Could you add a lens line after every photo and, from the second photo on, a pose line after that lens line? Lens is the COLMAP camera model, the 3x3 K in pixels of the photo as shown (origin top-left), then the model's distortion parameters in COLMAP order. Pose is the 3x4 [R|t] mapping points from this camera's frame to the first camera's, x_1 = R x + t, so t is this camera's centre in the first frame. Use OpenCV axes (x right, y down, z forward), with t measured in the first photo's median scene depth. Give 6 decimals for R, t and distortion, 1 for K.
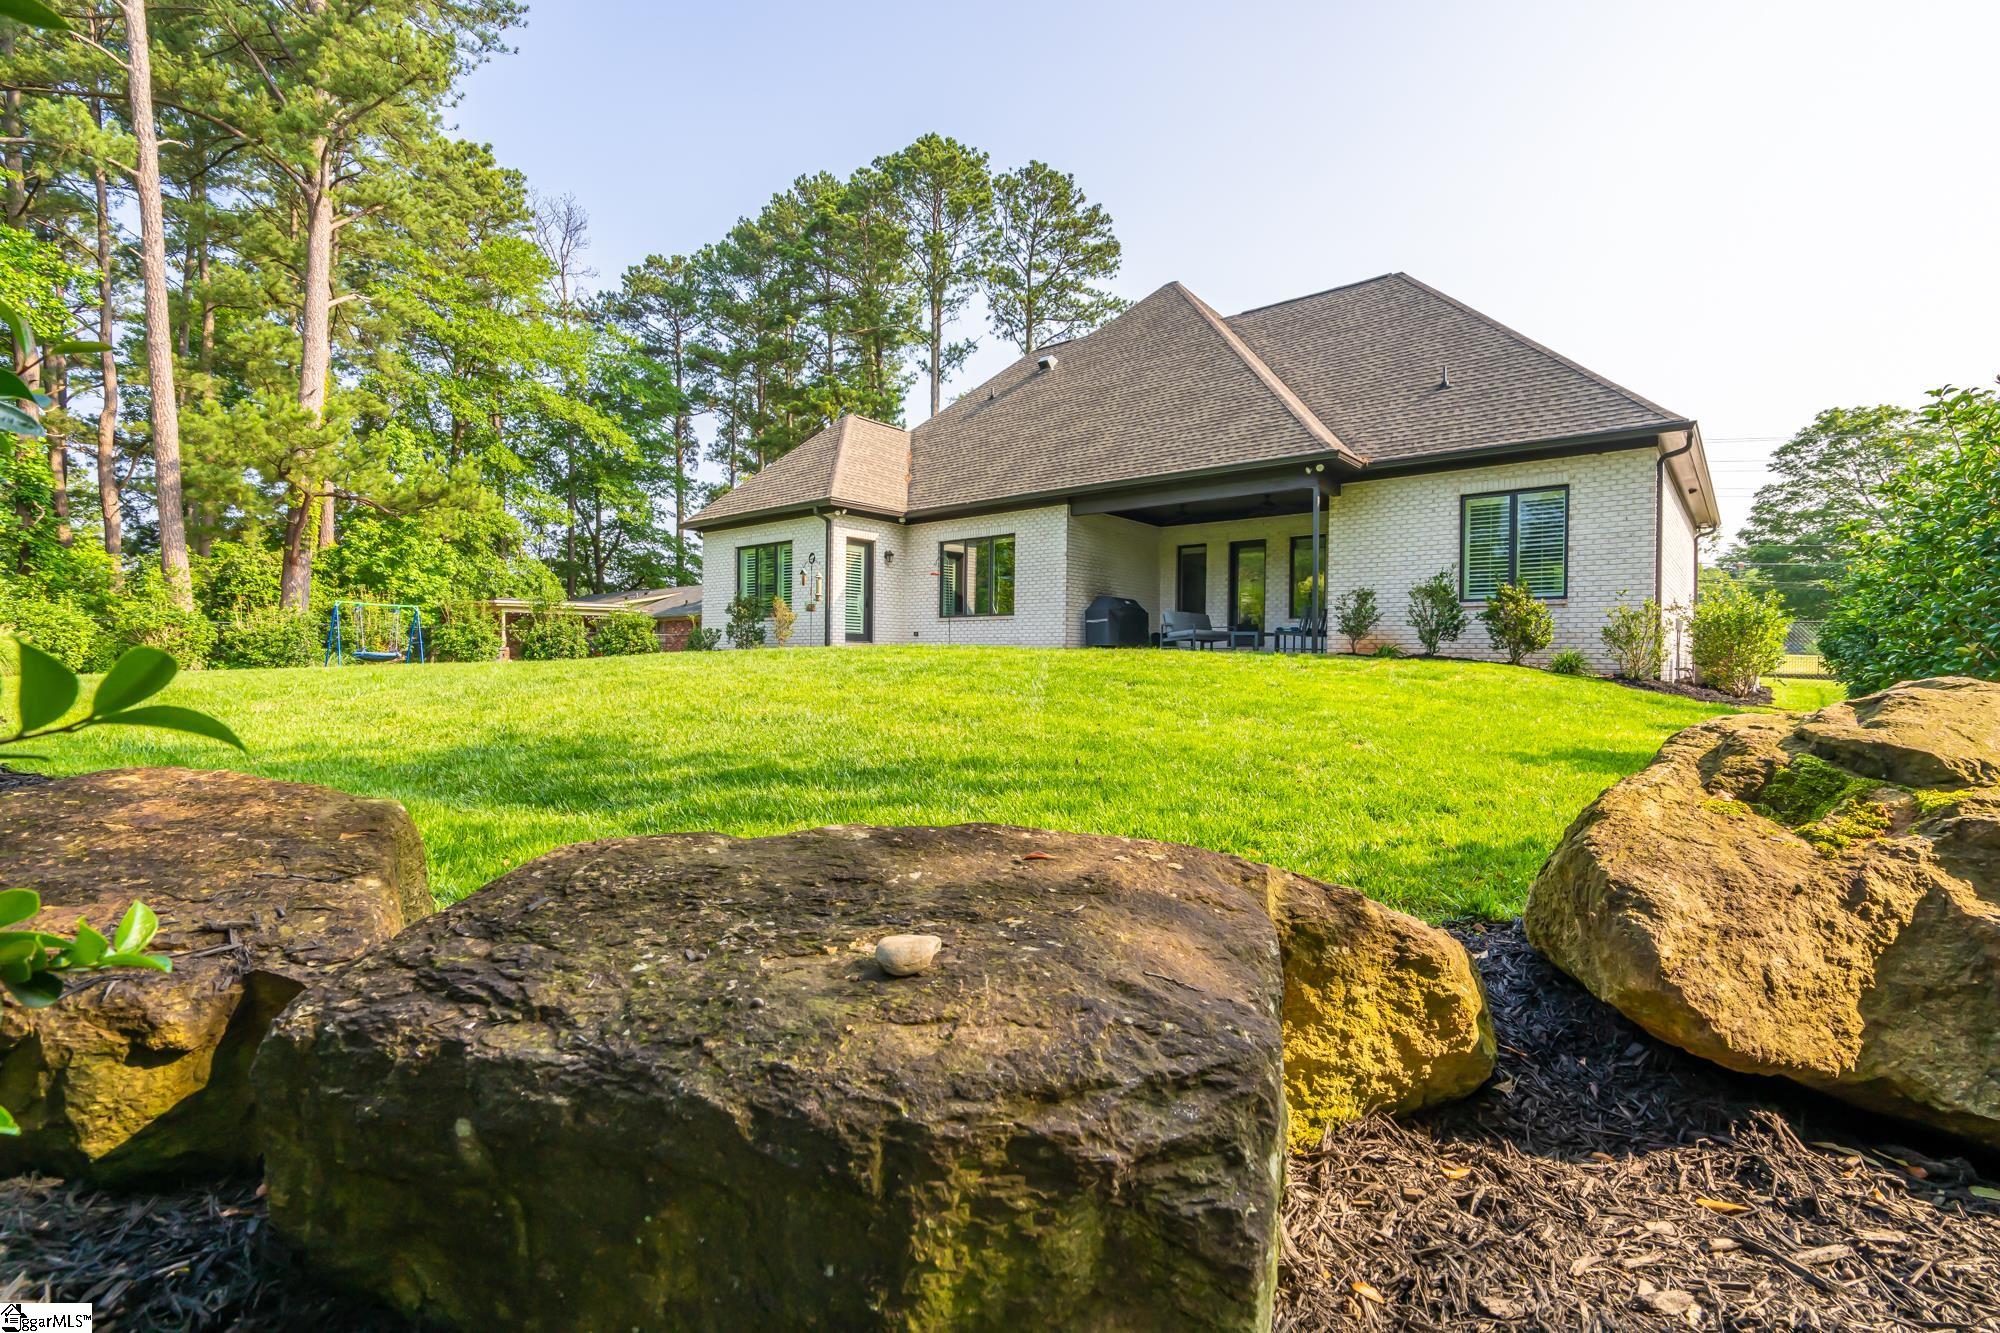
lens RADIAL K [[894.9, 0, 1001.5], [0, 894.9, 662.1], [0, 0, 1]] dist [0.002116, -0.000496]
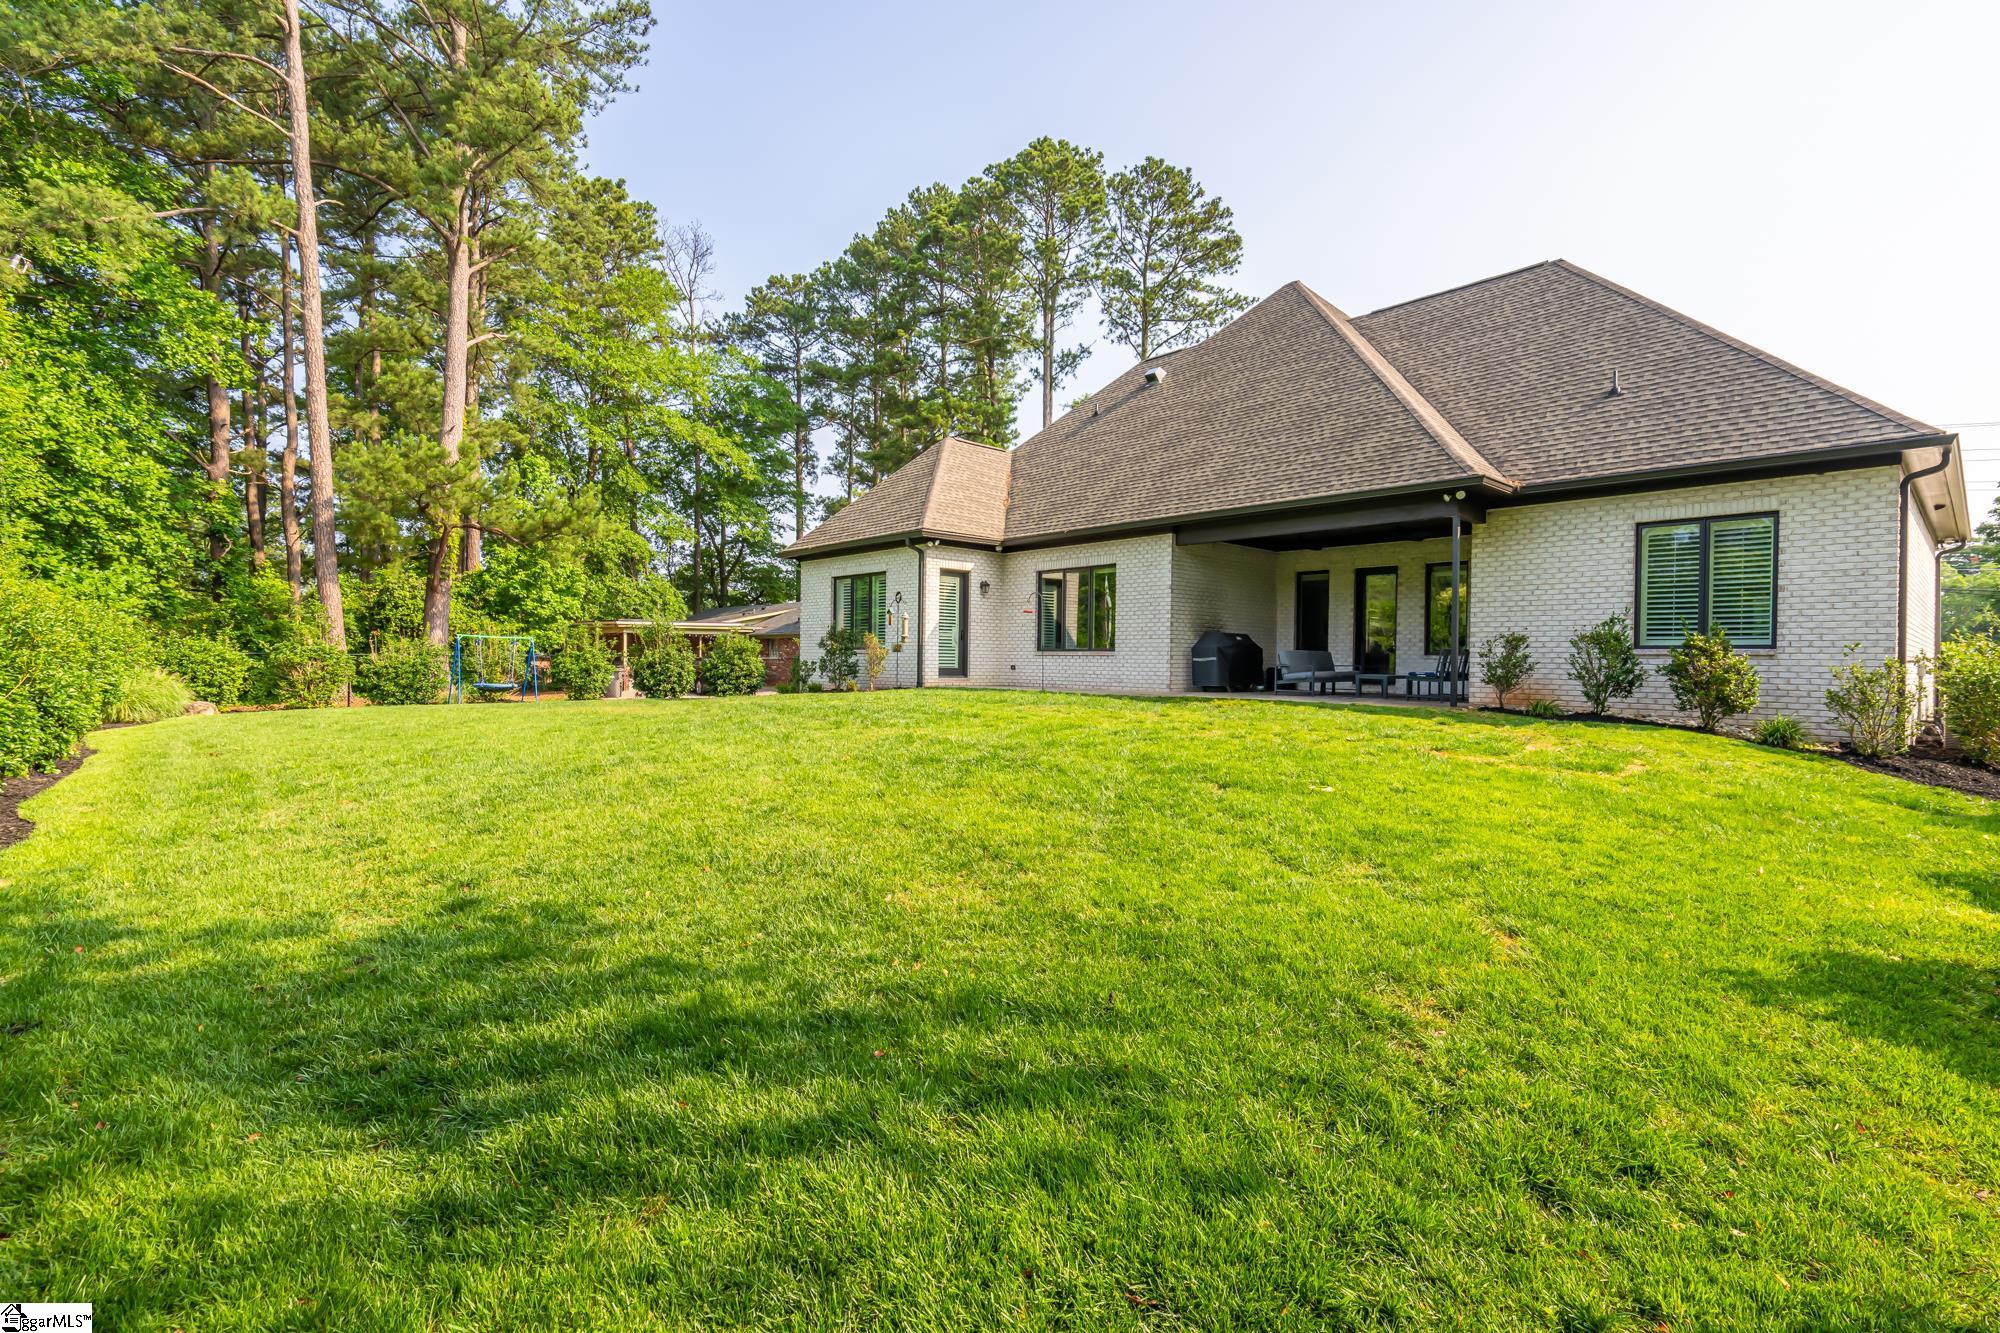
lens RADIAL K [[894.9, 0, 1002.8], [0, 894.9, 660.2], [0, 0, 1]] dist [0.002116, -0.000496]
pose [[0.991118, 0.002382, -0.132964, 0.016587], [-0.002565, 0.999996, -0.001205, -0.030218], [0.132961, 0.001536, 0.991120, 0.042710]]
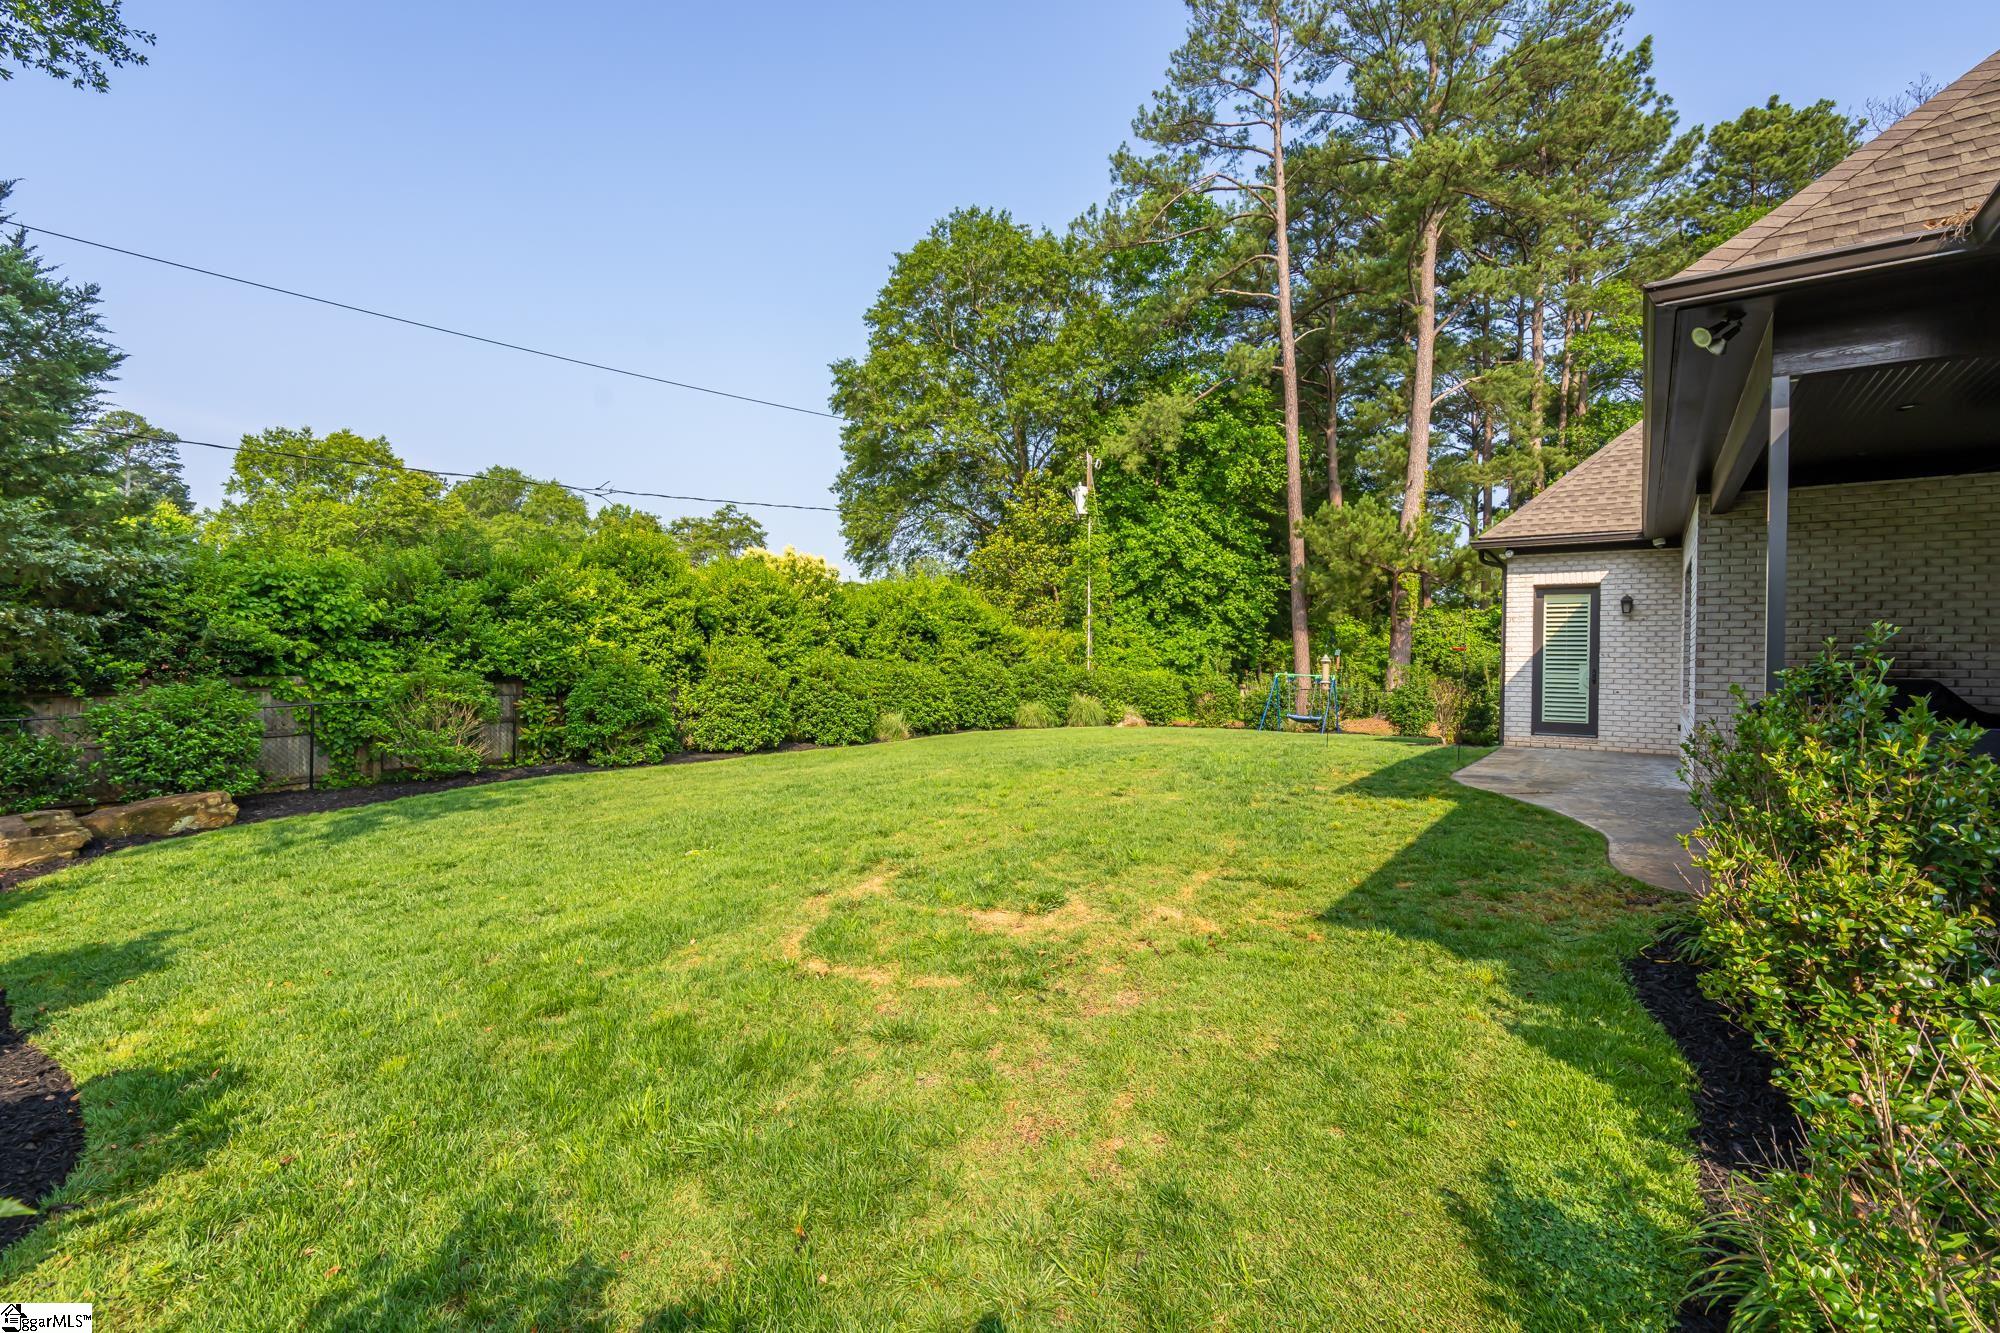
lens RADIAL K [[894.9, 0, 1006.2], [0, 894.9, 669.3], [0, 0, 1]] dist [0.002116, -0.000496]
pose [[0.086839, -0.001635, -0.996221, 0.376599], [-0.013956, 0.999899, -0.002857, -0.050160], [0.996125, 0.014151, 0.086808, 0.394775]]
